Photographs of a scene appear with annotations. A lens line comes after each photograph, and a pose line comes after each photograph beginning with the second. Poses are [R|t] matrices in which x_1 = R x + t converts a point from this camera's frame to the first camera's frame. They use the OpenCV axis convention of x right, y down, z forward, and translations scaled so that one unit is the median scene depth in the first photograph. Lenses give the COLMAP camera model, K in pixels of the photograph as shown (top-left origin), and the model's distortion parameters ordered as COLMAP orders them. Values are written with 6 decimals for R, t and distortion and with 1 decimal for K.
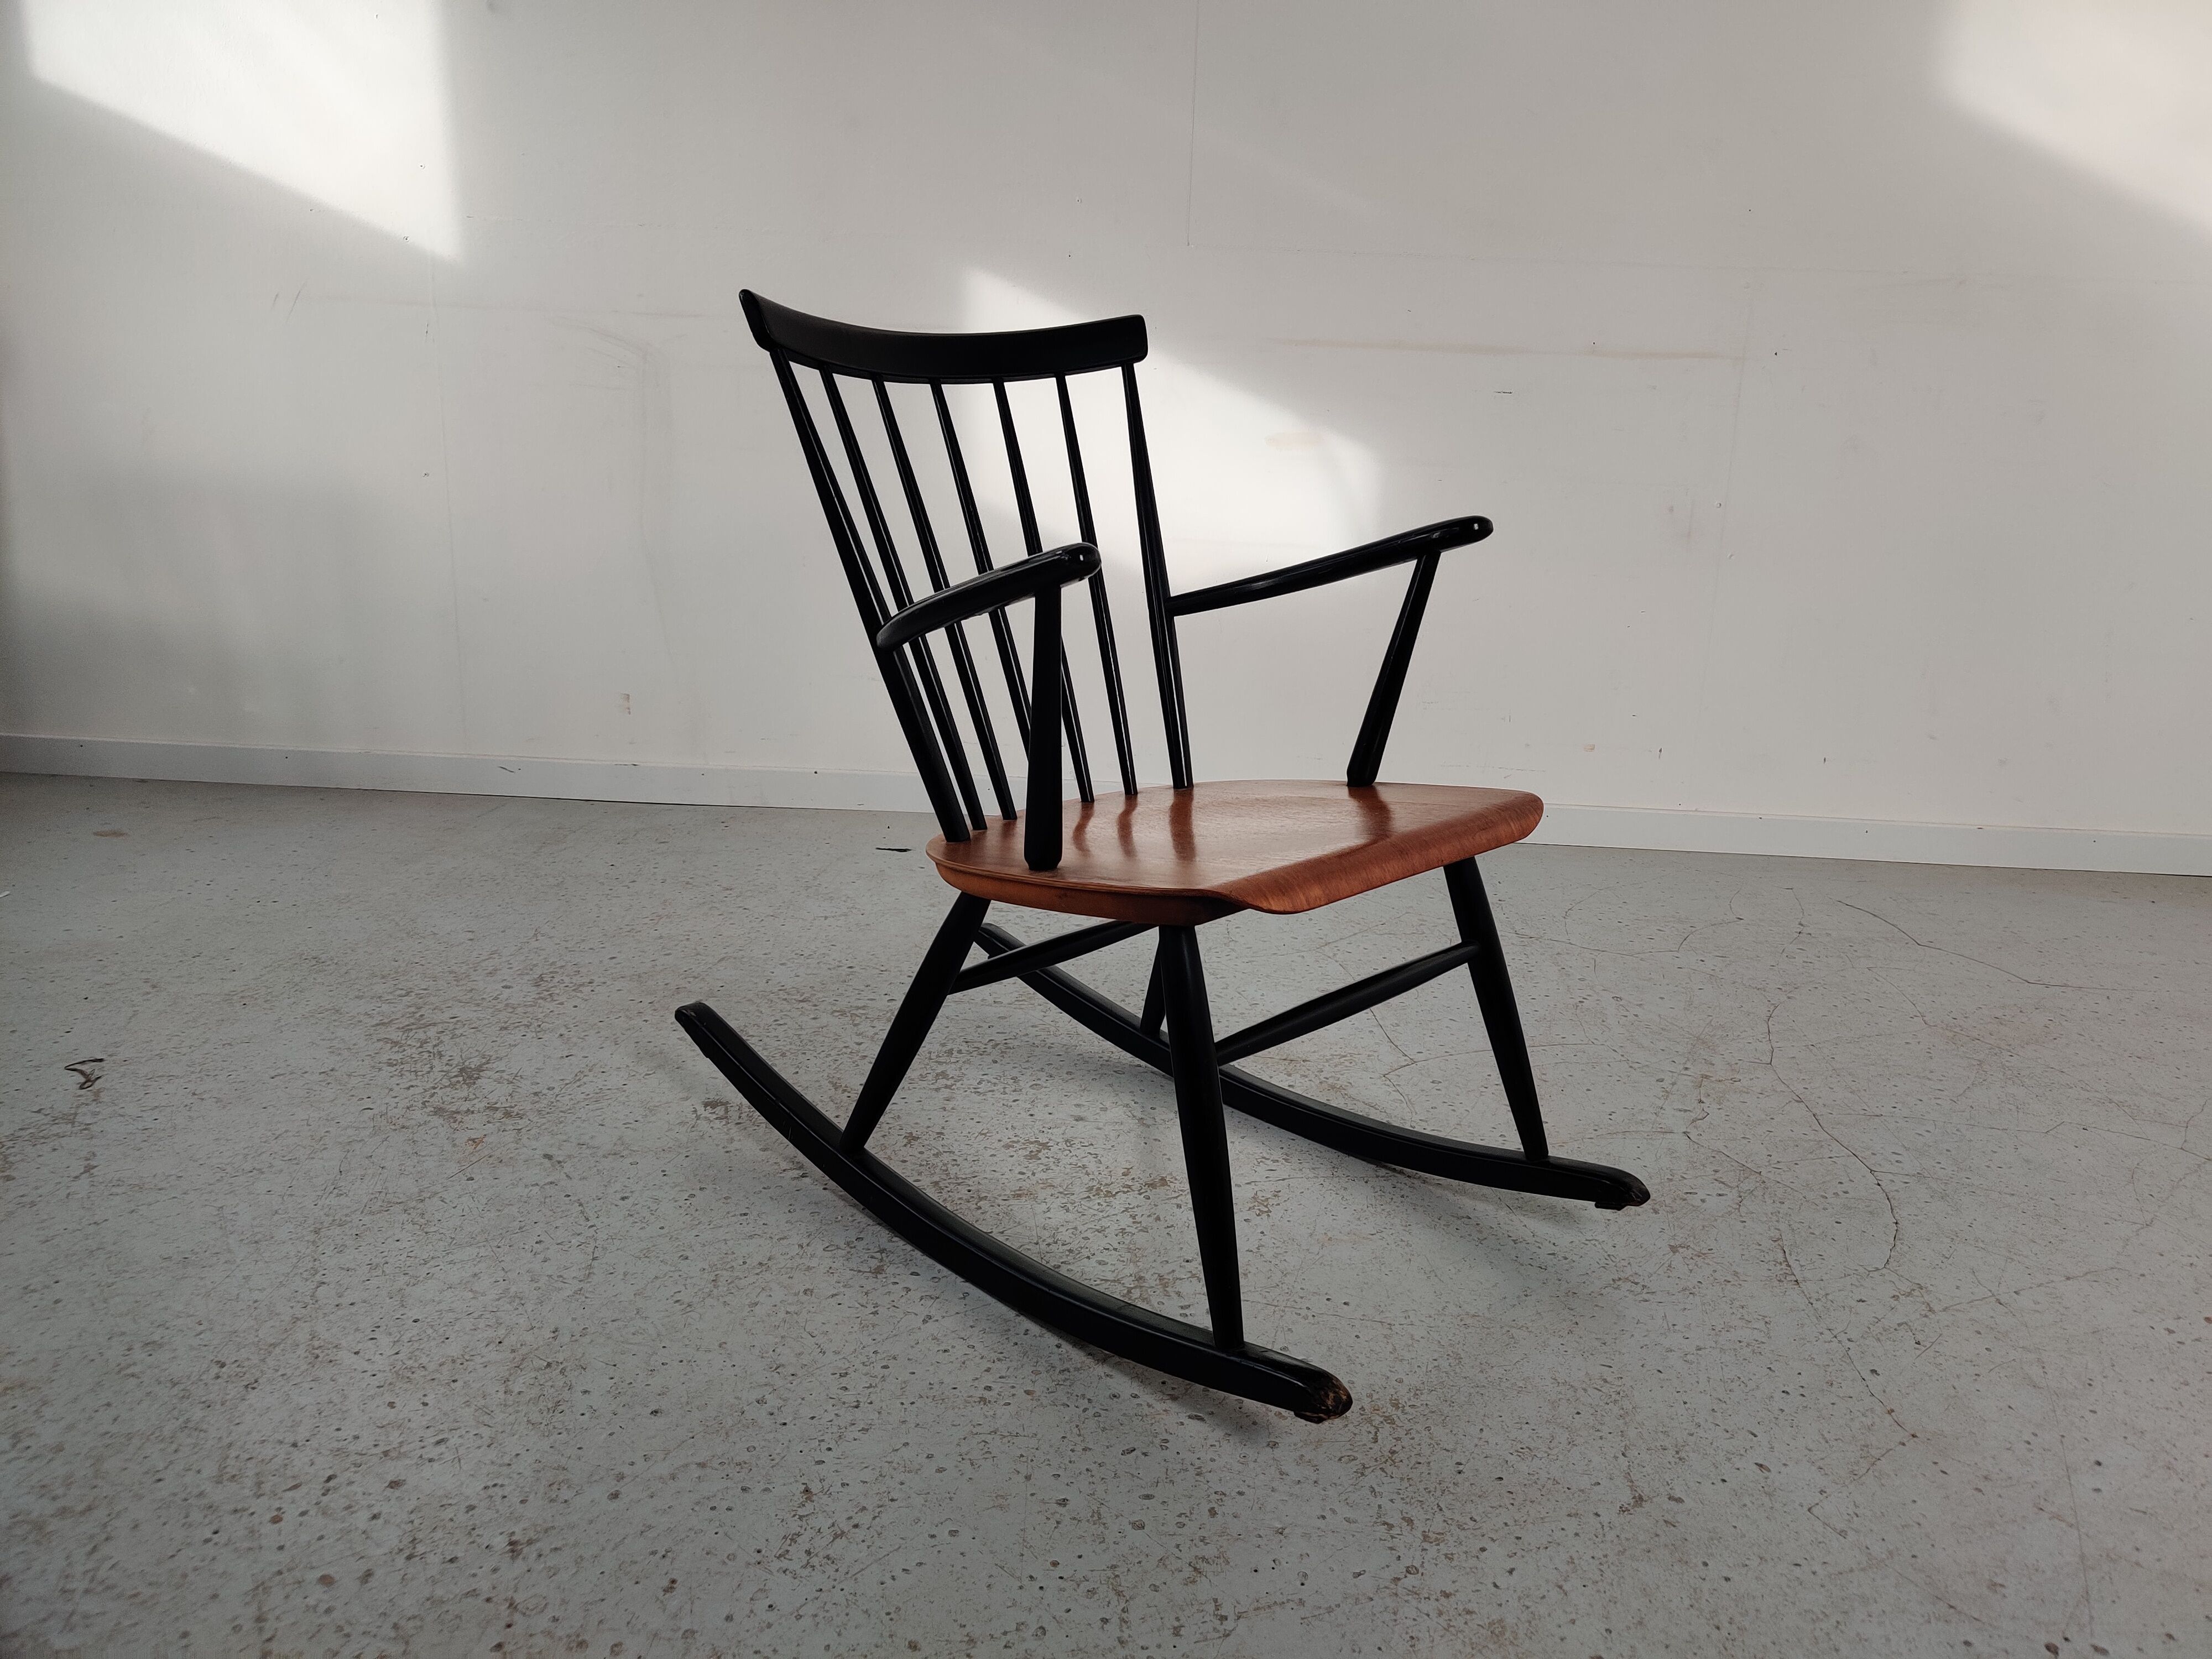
lens RADIAL K [[1690.5, 0, 1124.2], [0, 1690.5, 817.0], [0, 0, 1]] dist [0.033333, -0.031860]
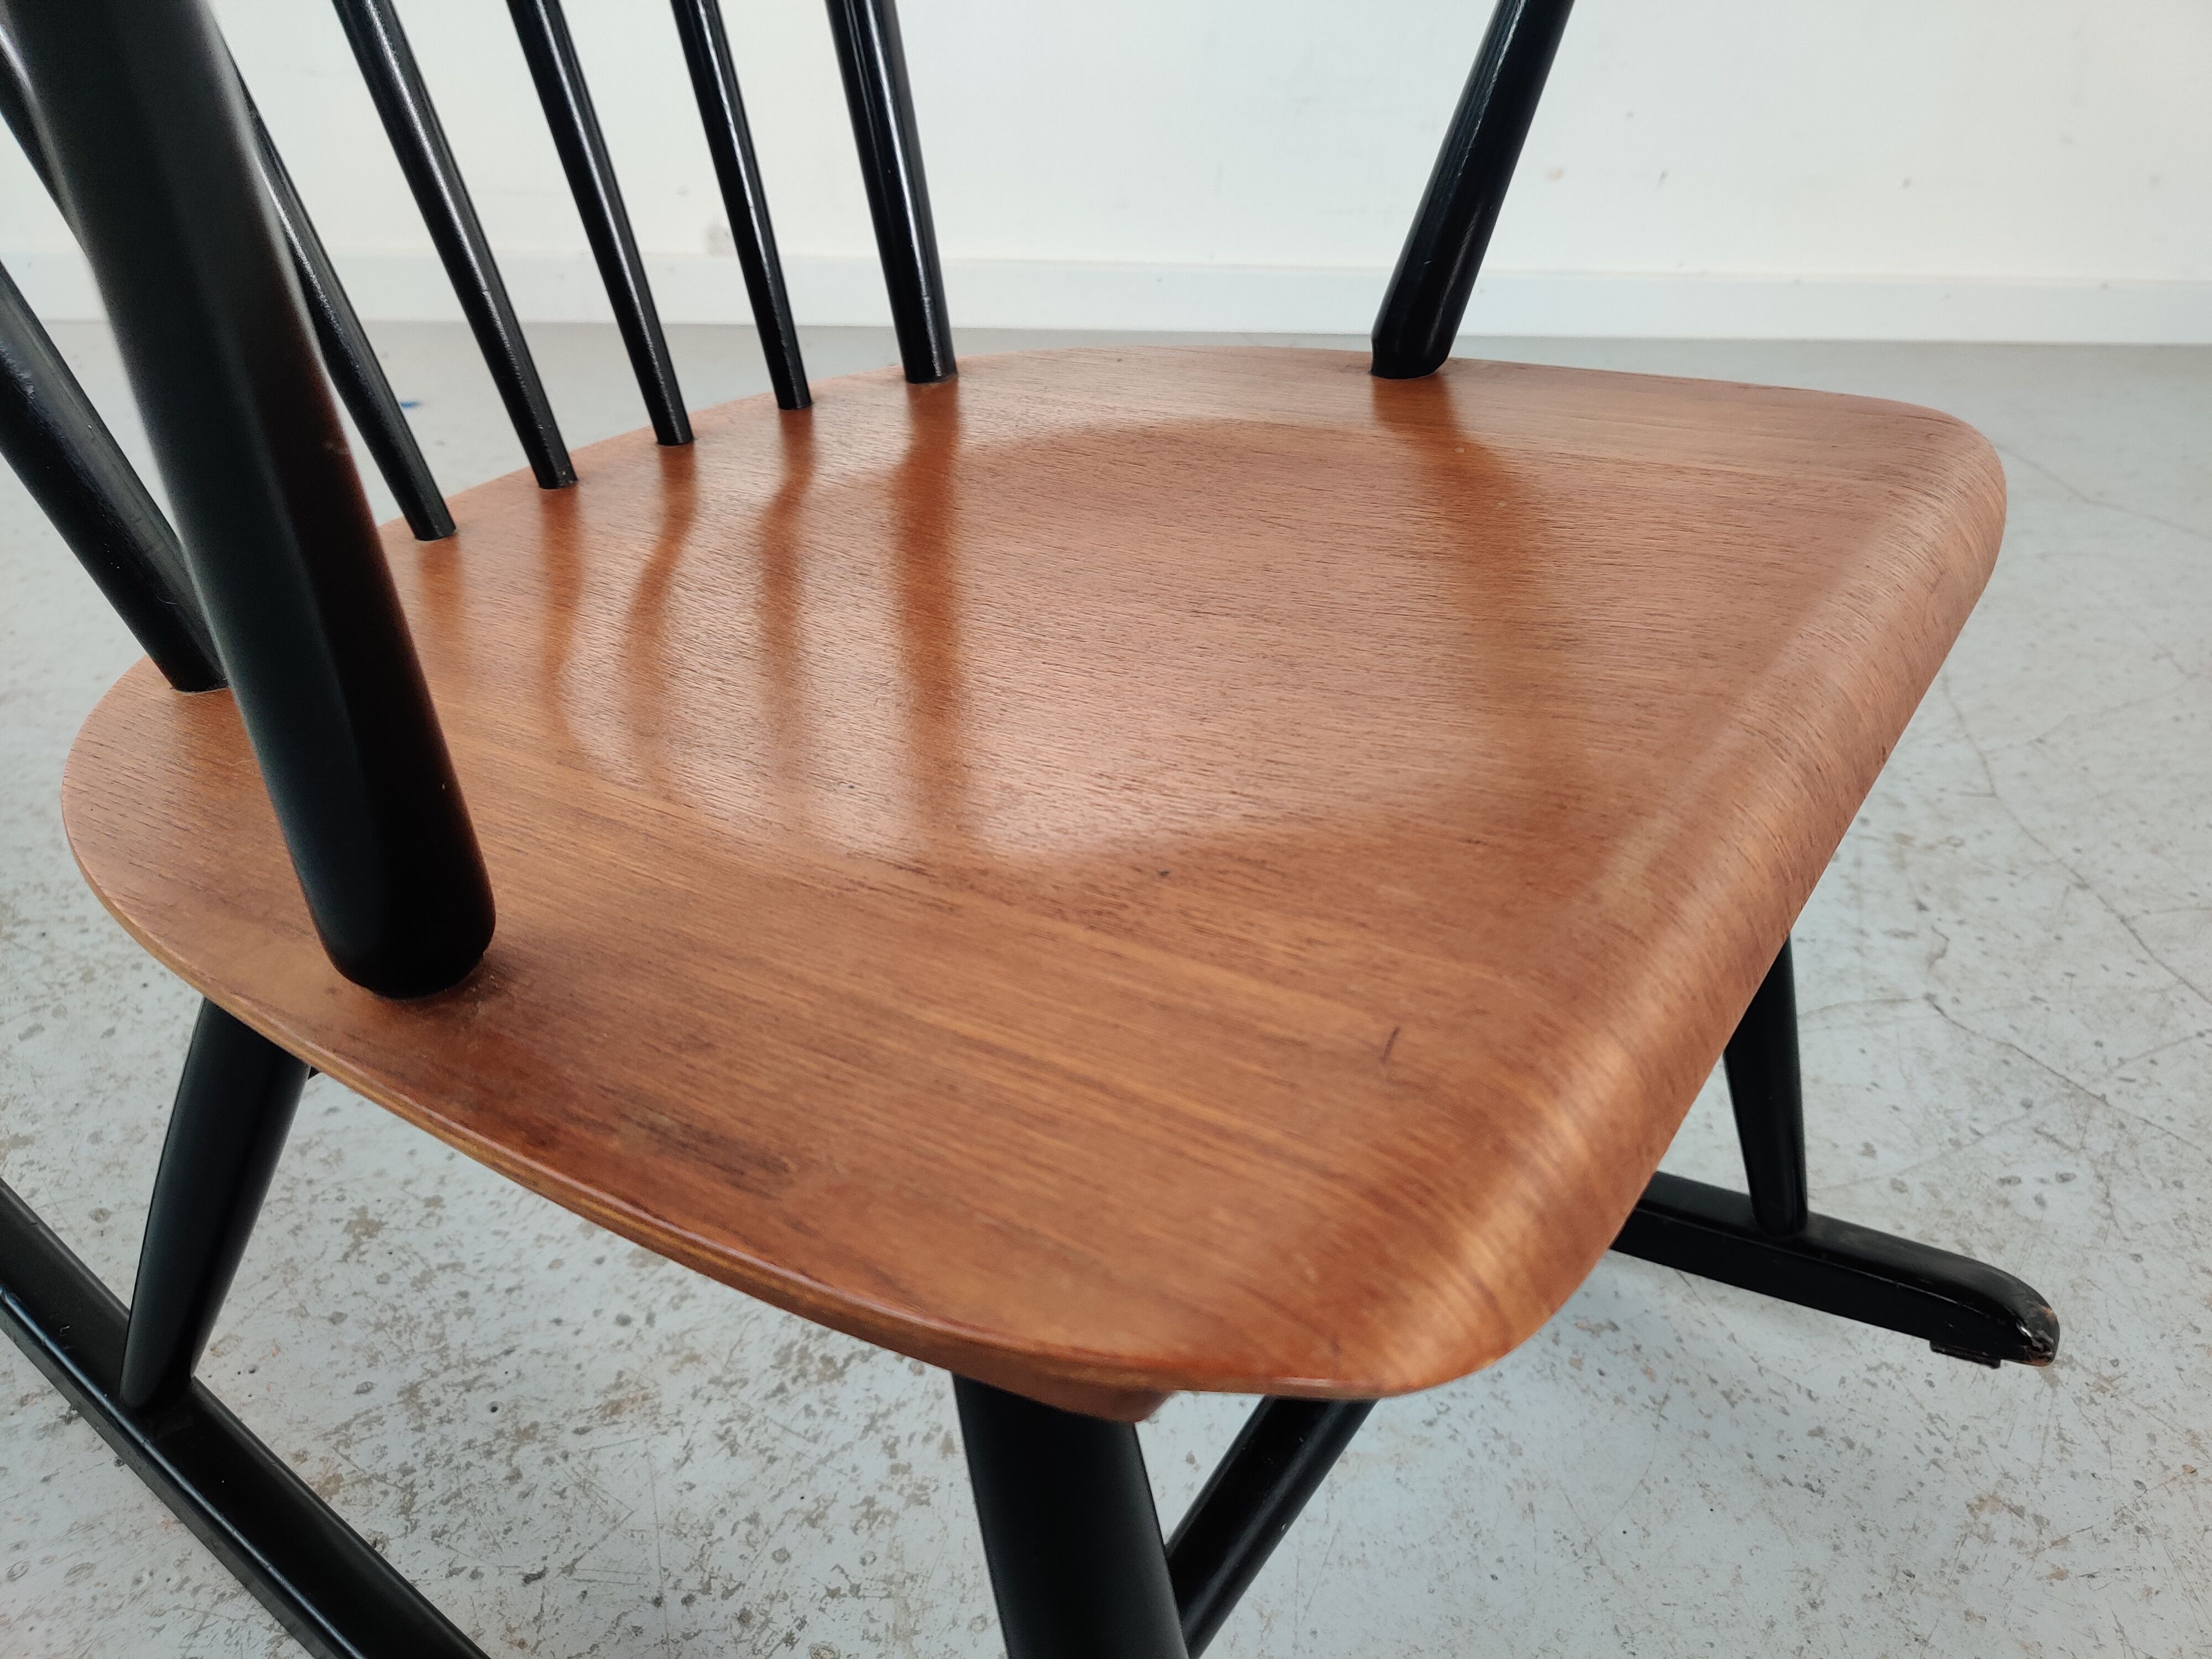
lens RADIAL K [[1690.5, 0, 1109.9], [0, 1690.5, 843.4], [0, 0, 1]] dist [0.033333, -0.031860]
pose [[0.986365, -0.083844, 0.141615, 0.011287], [0.029485, 0.936601, 0.349156, -0.051993], [-0.161911, -0.340220, 0.926302, 0.599952]]
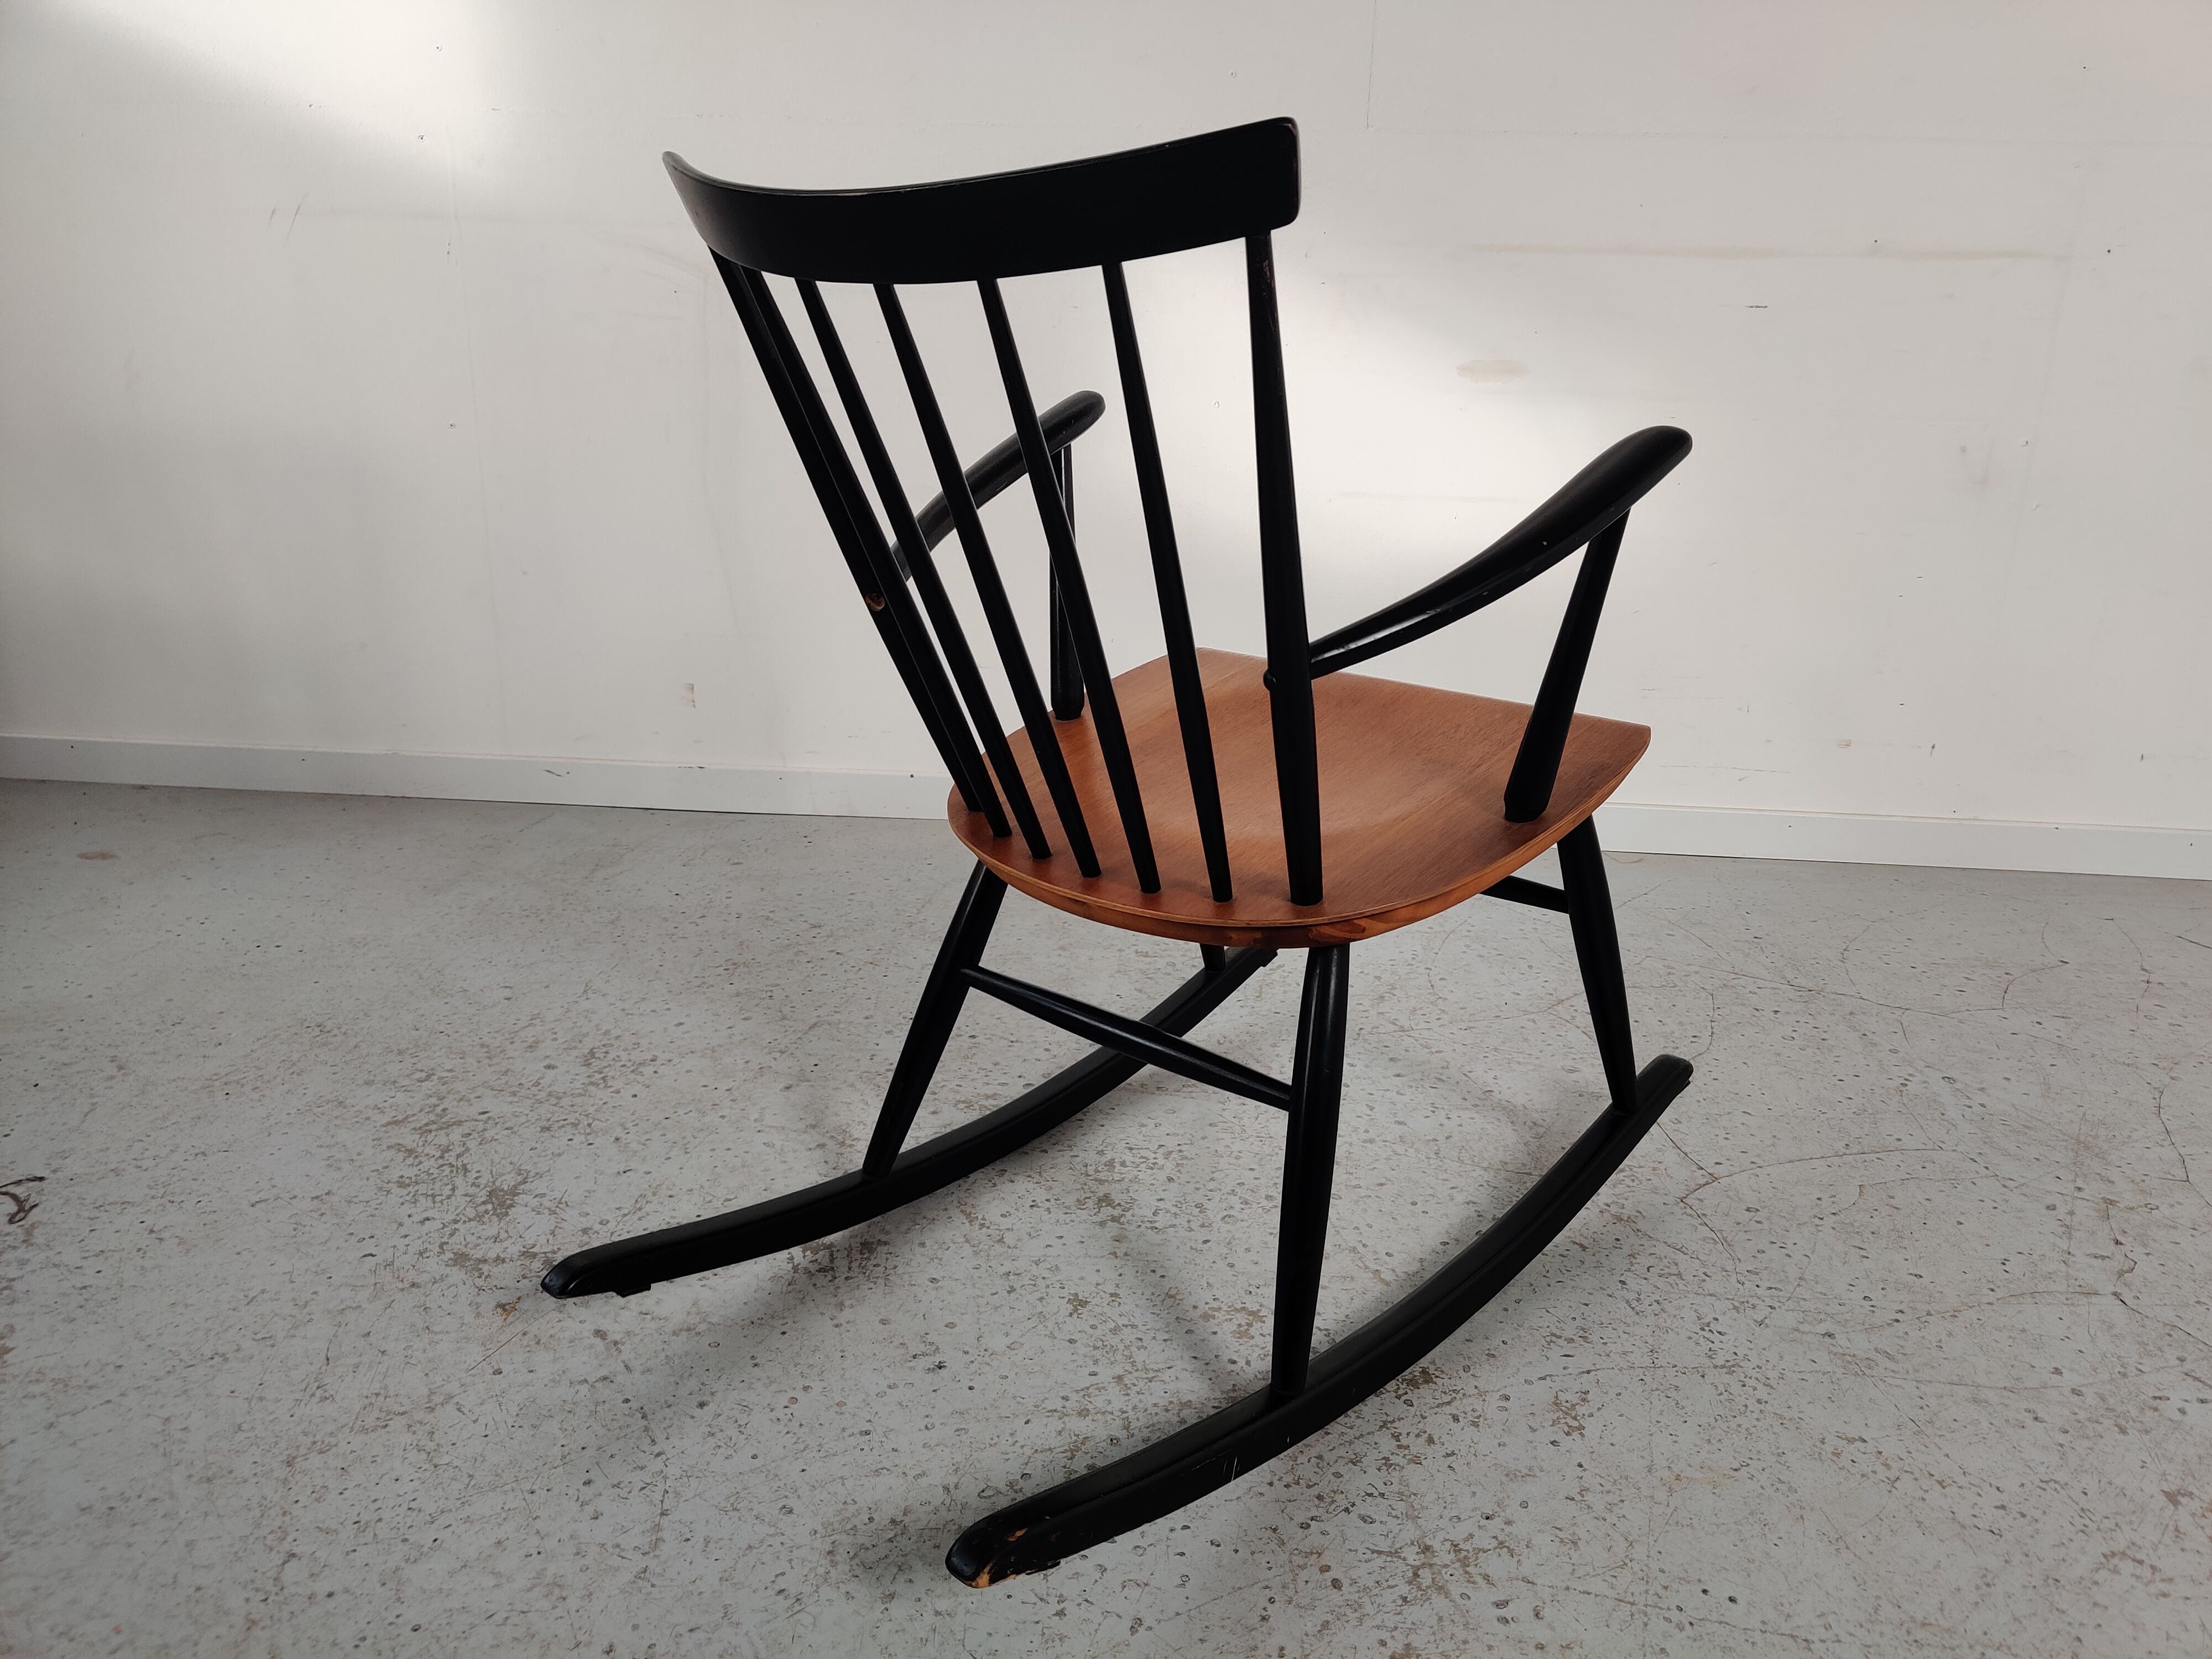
lens RADIAL K [[1690.5, 0, 1105.6], [0, 1690.5, 830.6], [0, 0, 1]] dist [0.033333, -0.031860]
pose [[0.999093, -0.003338, -0.042458, -0.081193], [0.004750, 0.999438, 0.033192, -0.044866], [0.042323, -0.033364, 0.998547, 0.258547]]
